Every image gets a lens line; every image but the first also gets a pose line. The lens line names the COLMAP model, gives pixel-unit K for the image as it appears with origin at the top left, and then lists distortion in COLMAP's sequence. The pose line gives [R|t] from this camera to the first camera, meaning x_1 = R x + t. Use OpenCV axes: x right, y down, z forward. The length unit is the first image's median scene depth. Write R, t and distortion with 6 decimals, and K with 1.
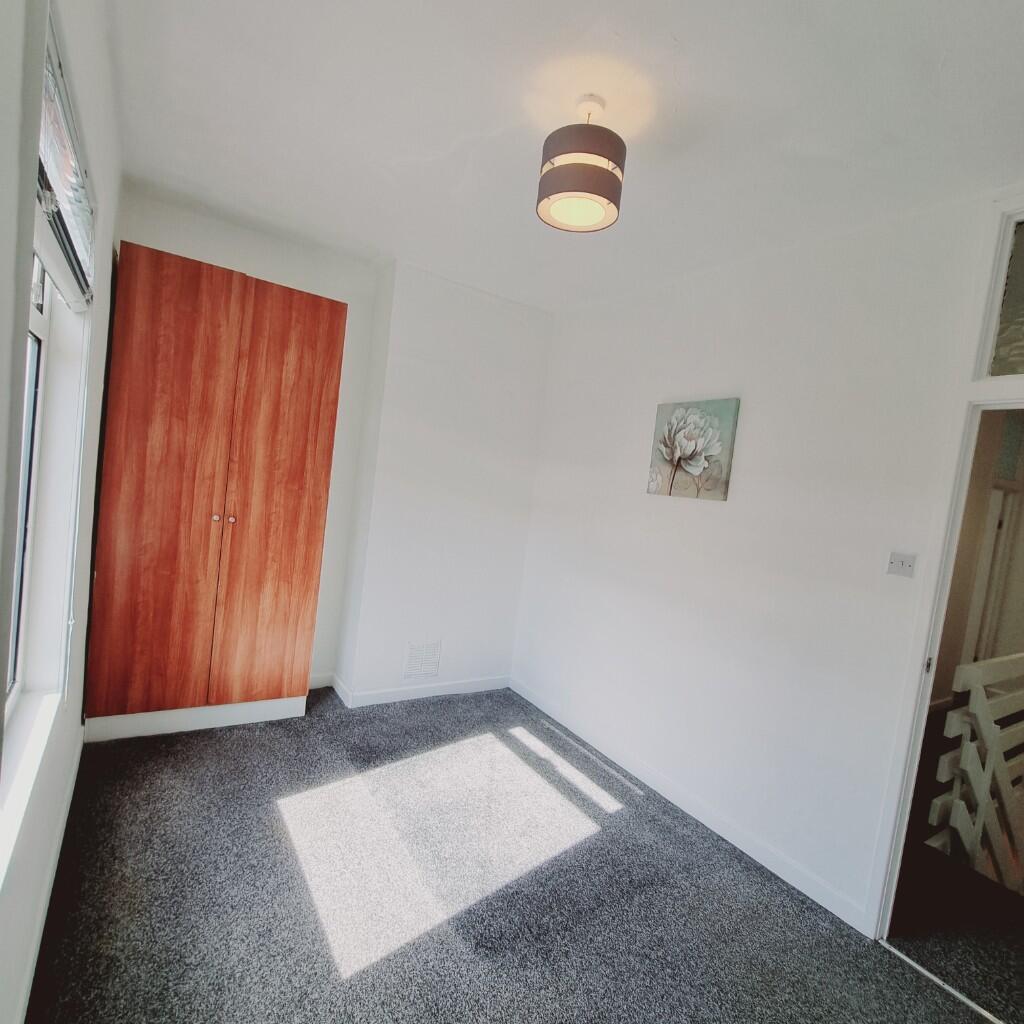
lens RADIAL K [[552.4, 0, 506.3], [0, 552.4, 512.5], [0, 0, 1]] dist [-0.006582, 0.003349]
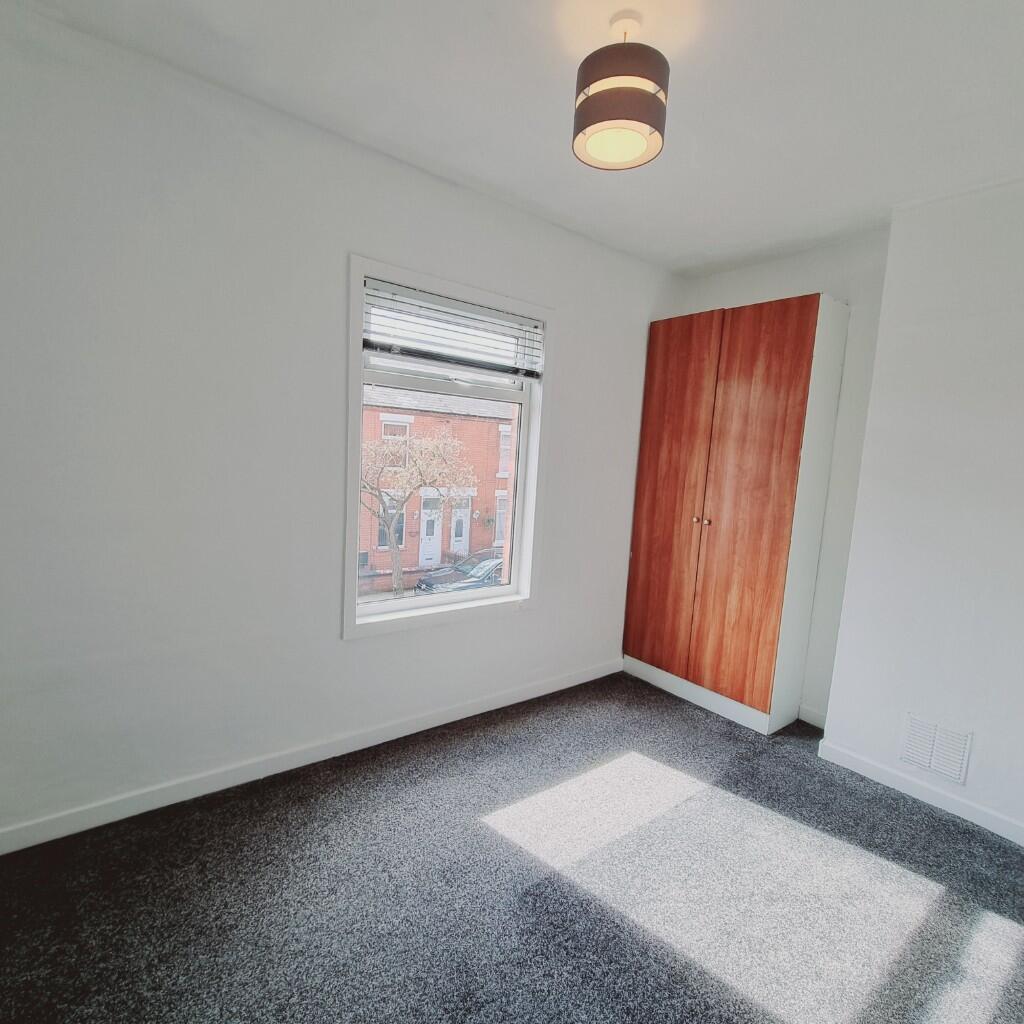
lens RADIAL K [[552.4, 0, 511.4], [0, 552.4, 516.0], [0, 0, 1]] dist [-0.006582, 0.003349]
pose [[0.098218, -0.000675, -0.995165, 0.609830], [-0.109703, 0.993898, -0.011501, 0.057402], [0.989100, 0.110302, 0.097545, 0.484530]]
